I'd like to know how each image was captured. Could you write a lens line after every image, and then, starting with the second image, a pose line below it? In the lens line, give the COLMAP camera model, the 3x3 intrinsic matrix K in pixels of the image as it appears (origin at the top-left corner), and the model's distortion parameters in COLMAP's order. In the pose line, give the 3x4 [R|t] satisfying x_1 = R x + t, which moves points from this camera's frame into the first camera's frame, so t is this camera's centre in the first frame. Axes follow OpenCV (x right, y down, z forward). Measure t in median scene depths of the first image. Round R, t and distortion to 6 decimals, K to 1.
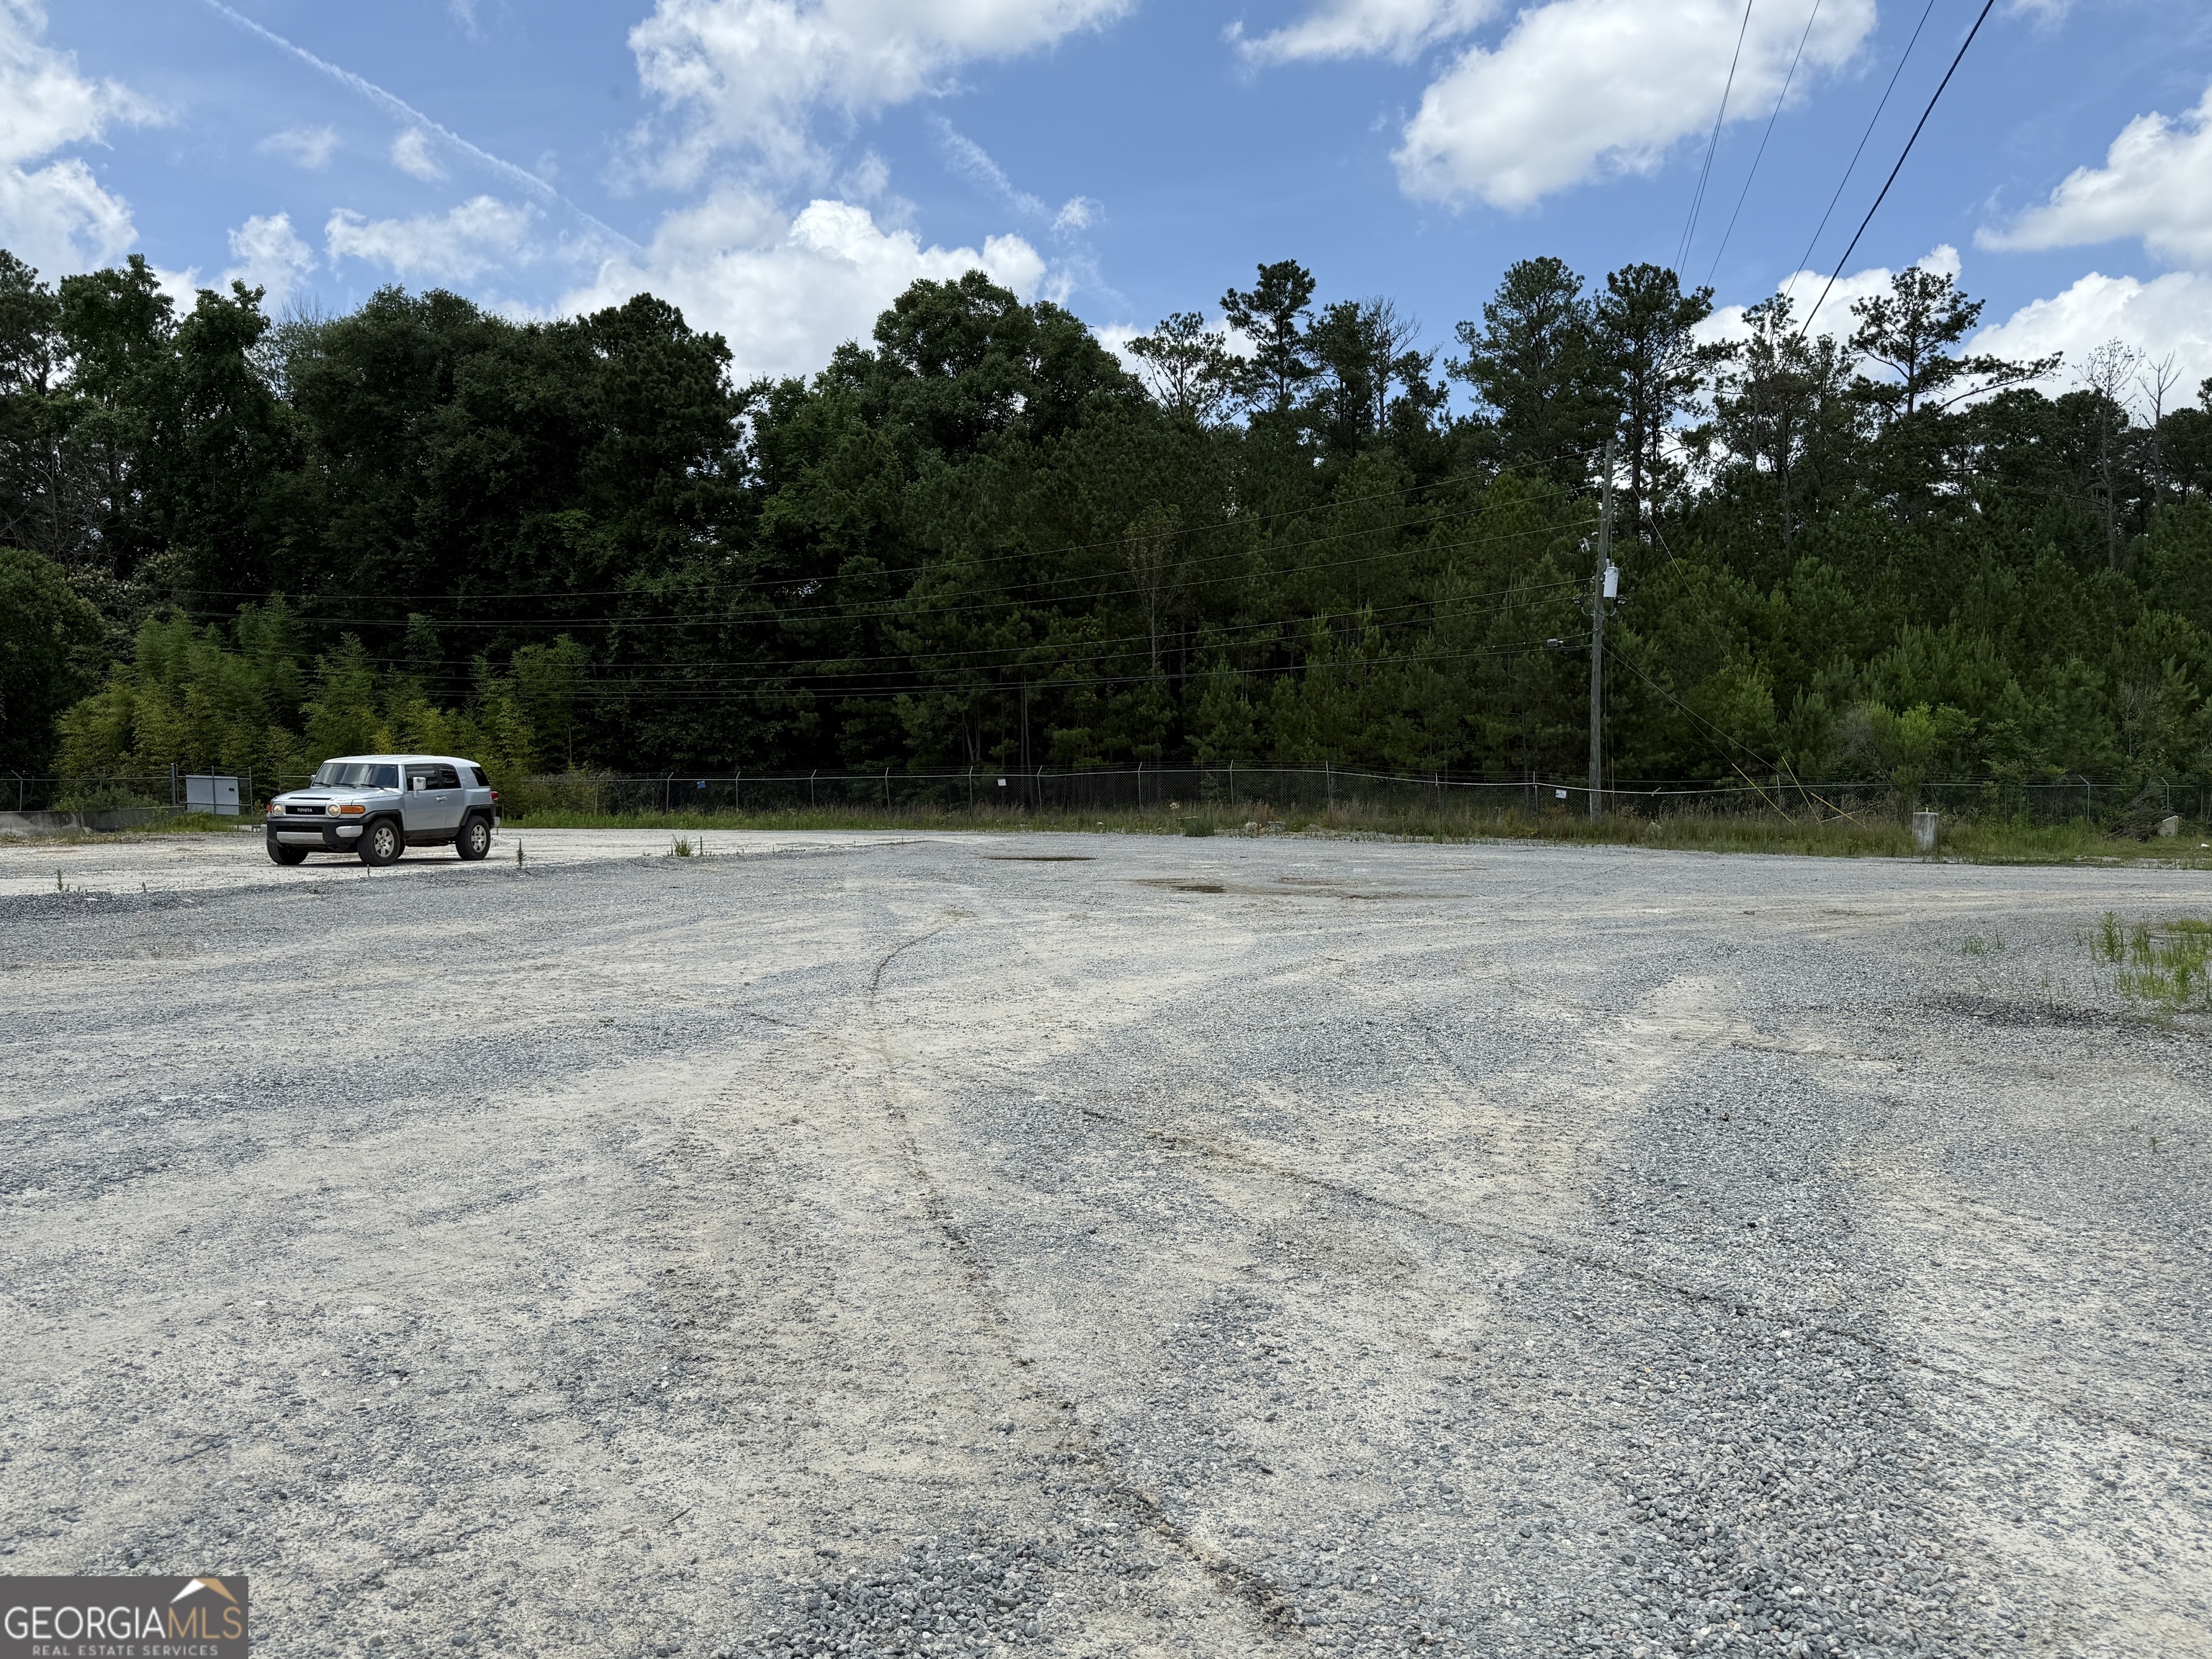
lens RADIAL K [[1728.8, 0, 1102.4], [0, 1728.8, 854.4], [0, 0, 1]] dist [0.104983, -0.210377]
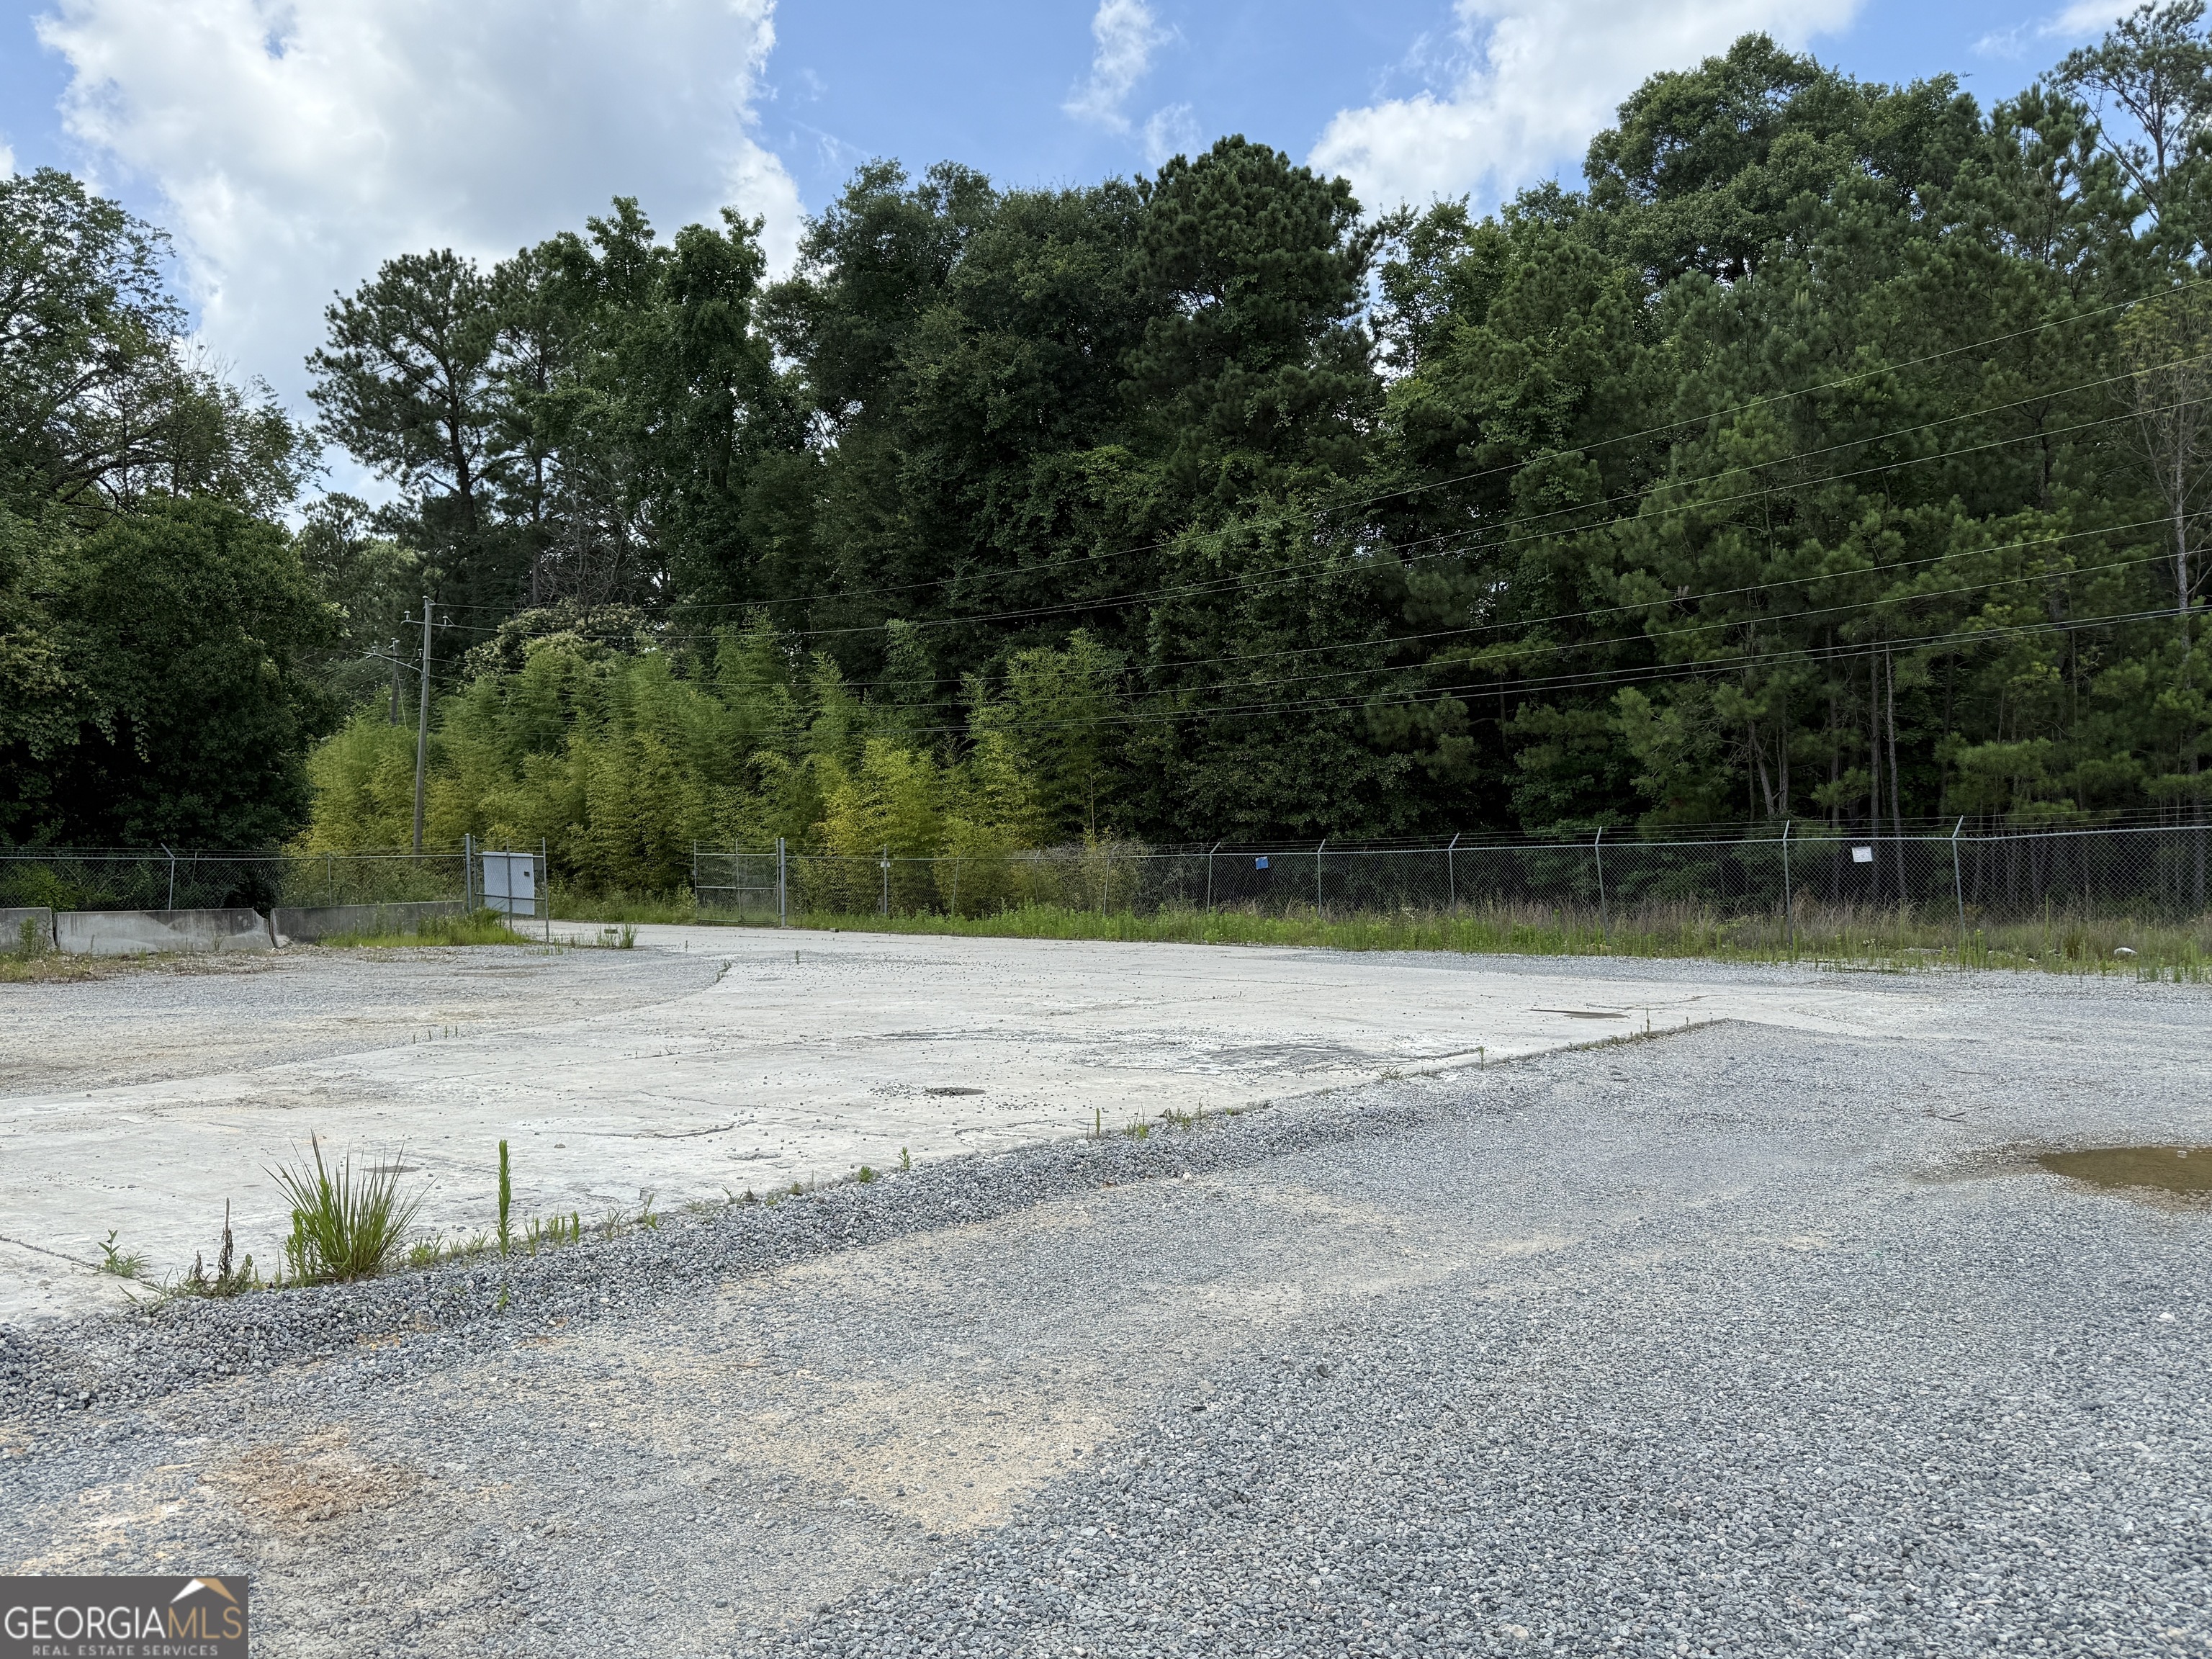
lens RADIAL K [[1728.8, 0, 1102.4], [0, 1728.8, 854.4], [0, 0, 1]] dist [0.104983, -0.210377]
pose [[0.919808, -0.005390, -0.392332, -0.051506], [-0.012646, 0.998979, -0.043371, -0.016383], [0.392165, 0.044854, 0.918801, 0.421573]]
